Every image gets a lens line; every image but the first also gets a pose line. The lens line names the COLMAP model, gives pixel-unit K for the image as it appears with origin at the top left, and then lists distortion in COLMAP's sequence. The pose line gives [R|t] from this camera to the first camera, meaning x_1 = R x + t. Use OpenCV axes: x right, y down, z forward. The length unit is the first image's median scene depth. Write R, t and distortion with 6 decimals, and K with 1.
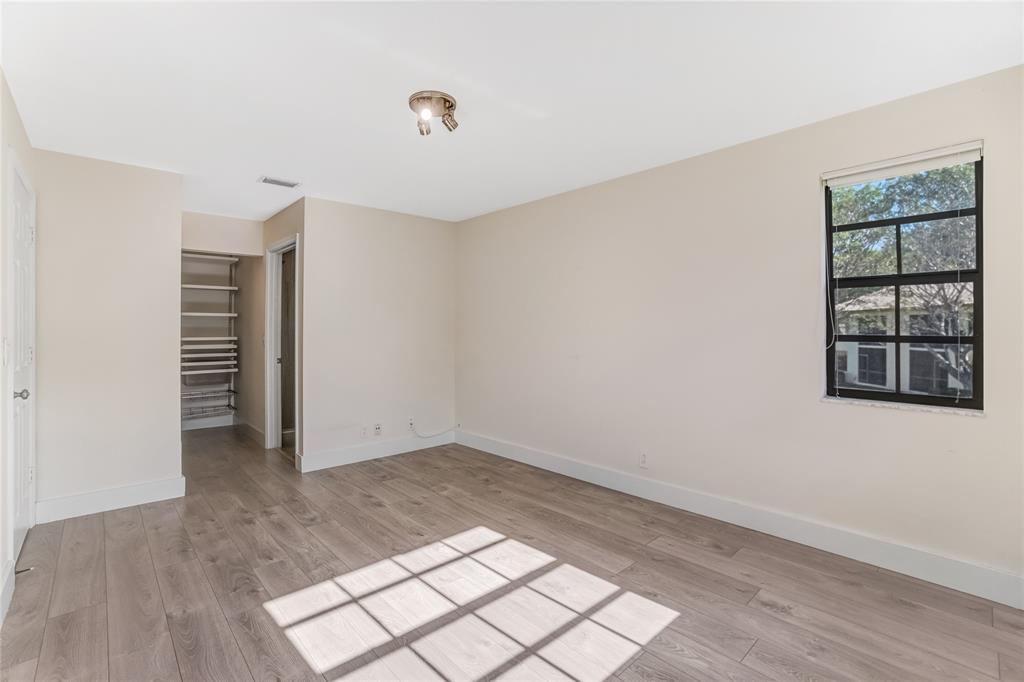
lens RADIAL K [[465.1, 0, 491.0], [0, 465.1, 329.6], [0, 0, 1]] dist [-0.032676, 0.014670]
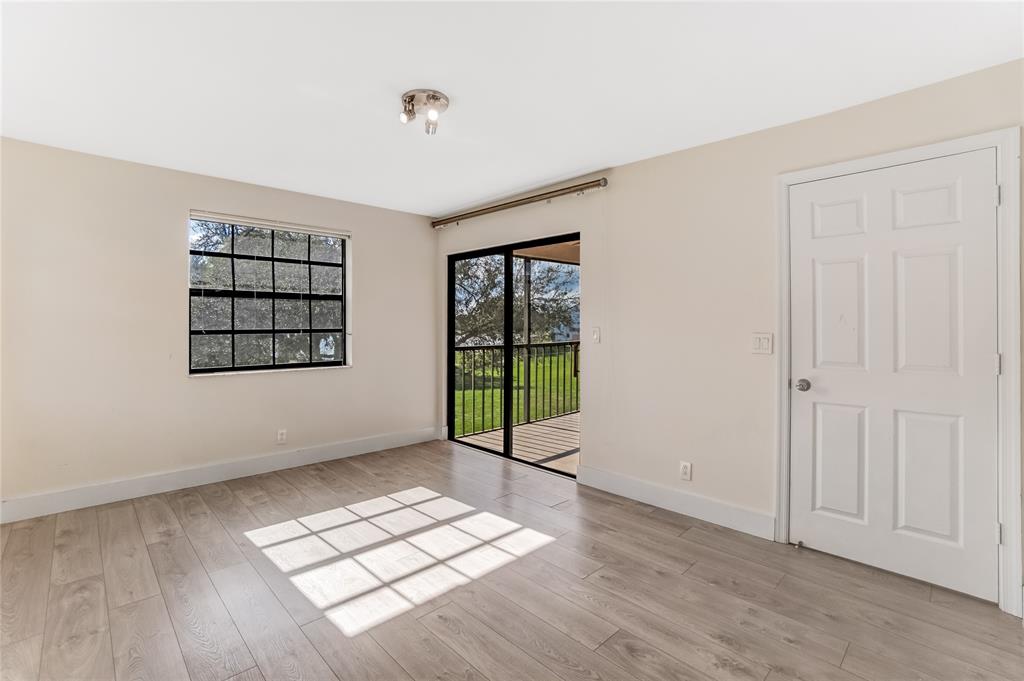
lens RADIAL K [[465.1, 0, 491.0], [0, 465.1, 328.8], [0, 0, 1]] dist [-0.032676, 0.014670]
pose [[-0.999658, 0.001212, -0.026115, -0.223977], [0.001028, 0.999975, 0.007065, -0.001735], [0.026123, 0.007036, -0.999634, 1.823819]]
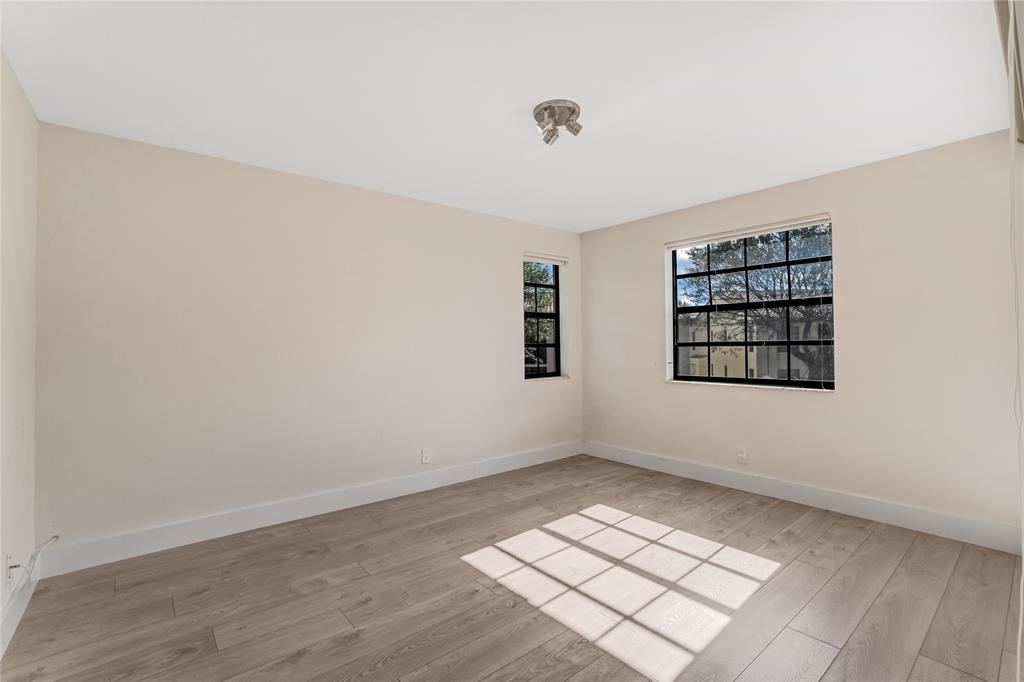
lens RADIAL K [[465.1, 0, 508.0], [0, 465.1, 346.9], [0, 0, 1]] dist [-0.032676, 0.014670]
pose [[0.025719, 0.000265, 0.999669, -1.017799], [0.006192, 0.999981, -0.000424, 0.021848], [-0.999650, 0.006201, 0.025717, 0.986737]]
